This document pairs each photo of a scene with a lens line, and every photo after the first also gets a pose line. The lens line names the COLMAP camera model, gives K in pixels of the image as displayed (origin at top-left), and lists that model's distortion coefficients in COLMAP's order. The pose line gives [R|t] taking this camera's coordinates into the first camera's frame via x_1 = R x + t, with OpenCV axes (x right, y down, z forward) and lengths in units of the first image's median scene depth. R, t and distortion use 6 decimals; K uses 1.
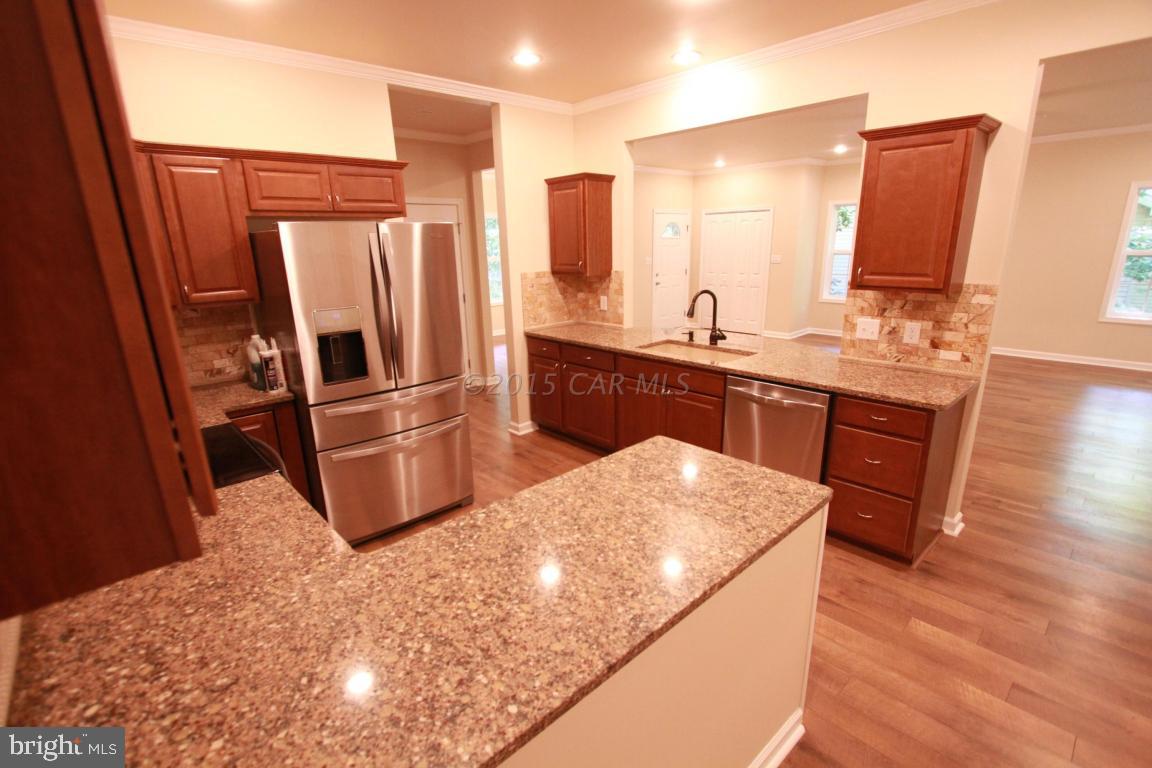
lens RADIAL K [[530.2, 0, 577.8], [0, 530.2, 392.0], [0, 0, 1]] dist [-0.012849, 0.001314]
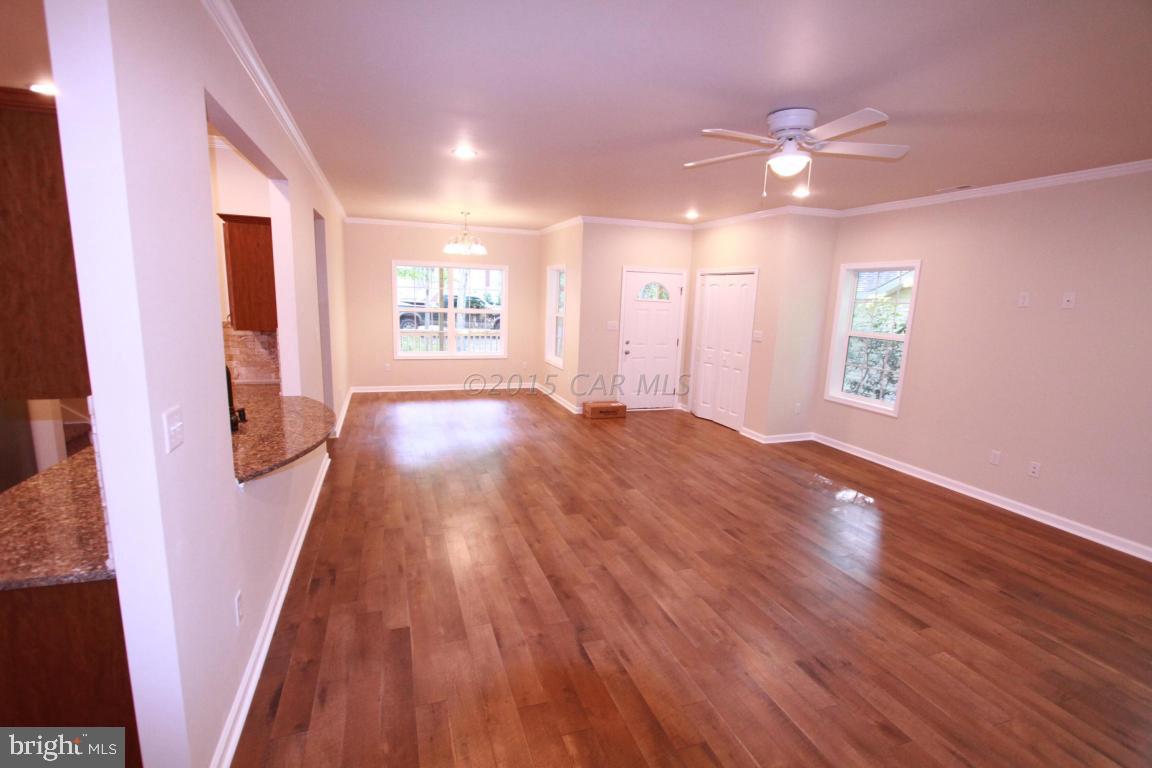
lens RADIAL K [[530.2, 0, 570.6], [0, 530.2, 390.9], [0, 0, 1]] dist [-0.012849, 0.001314]
pose [[0.910520, 0.128695, -0.392925, 1.534941], [-0.168112, 0.983457, -0.067452, -0.273445], [0.377745, 0.127472, 0.917093, 0.751396]]
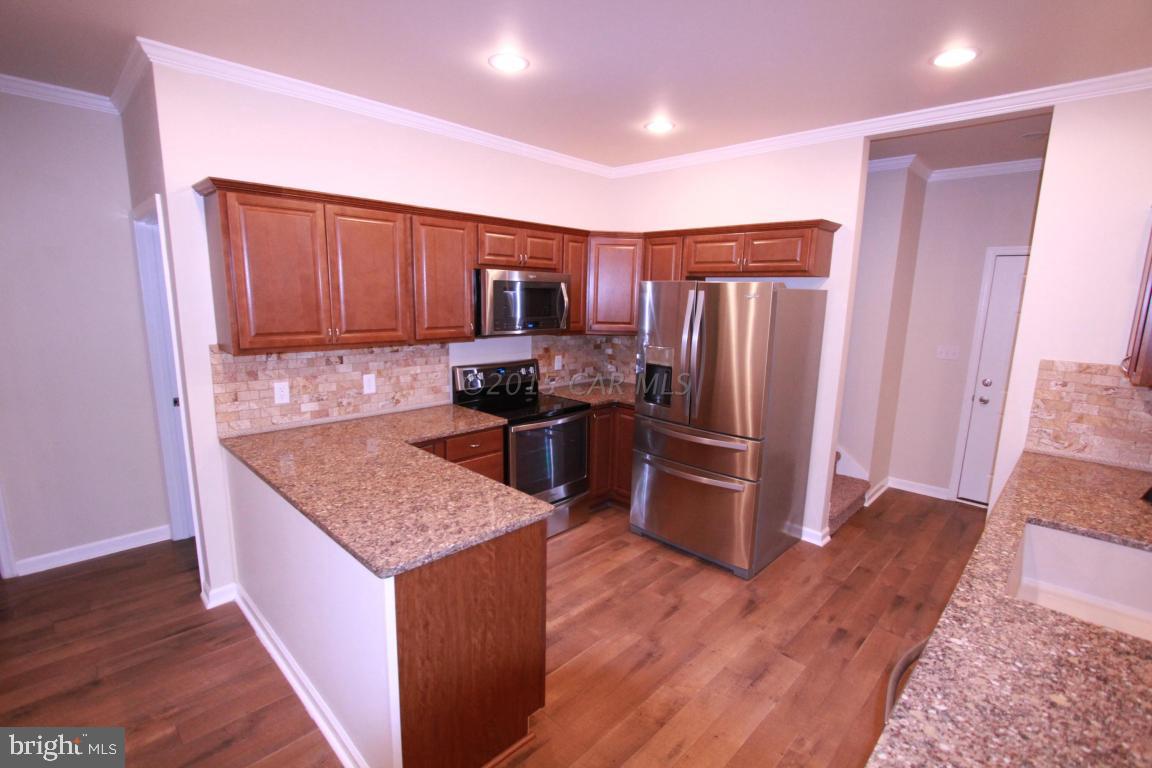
lens RADIAL K [[530.2, 0, 567.2], [0, 530.2, 389.7], [0, 0, 1]] dist [-0.012849, 0.001314]
pose [[0.042163, 0.206435, -0.977551, 0.876259], [-0.298889, 0.936220, 0.184816, -0.248667], [0.953356, 0.284387, 0.101175, 0.737383]]
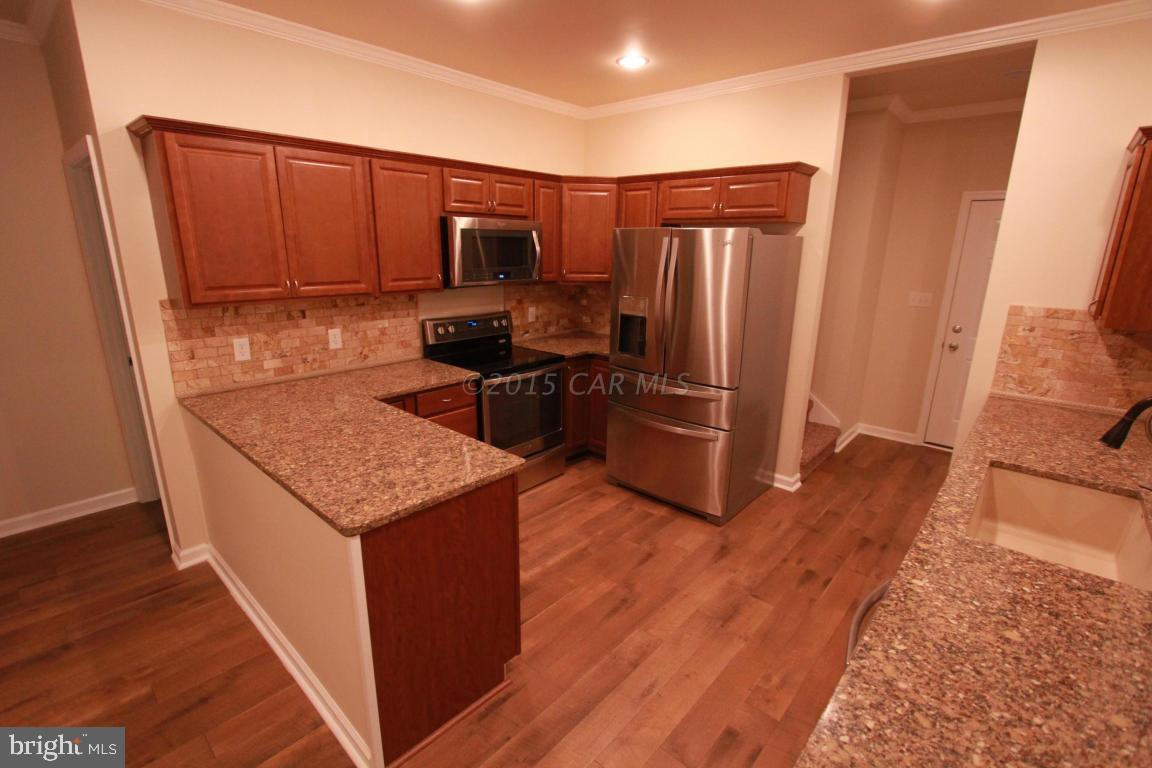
lens RADIAL K [[530.2, 0, 566.1], [0, 530.2, 386.4], [0, 0, 1]] dist [-0.012849, 0.001314]
pose [[0.082202, 0.285217, -0.954931, 0.857636], [-0.291873, 0.923052, 0.250571, -0.247105], [0.952918, 0.258122, 0.159124, 0.753811]]
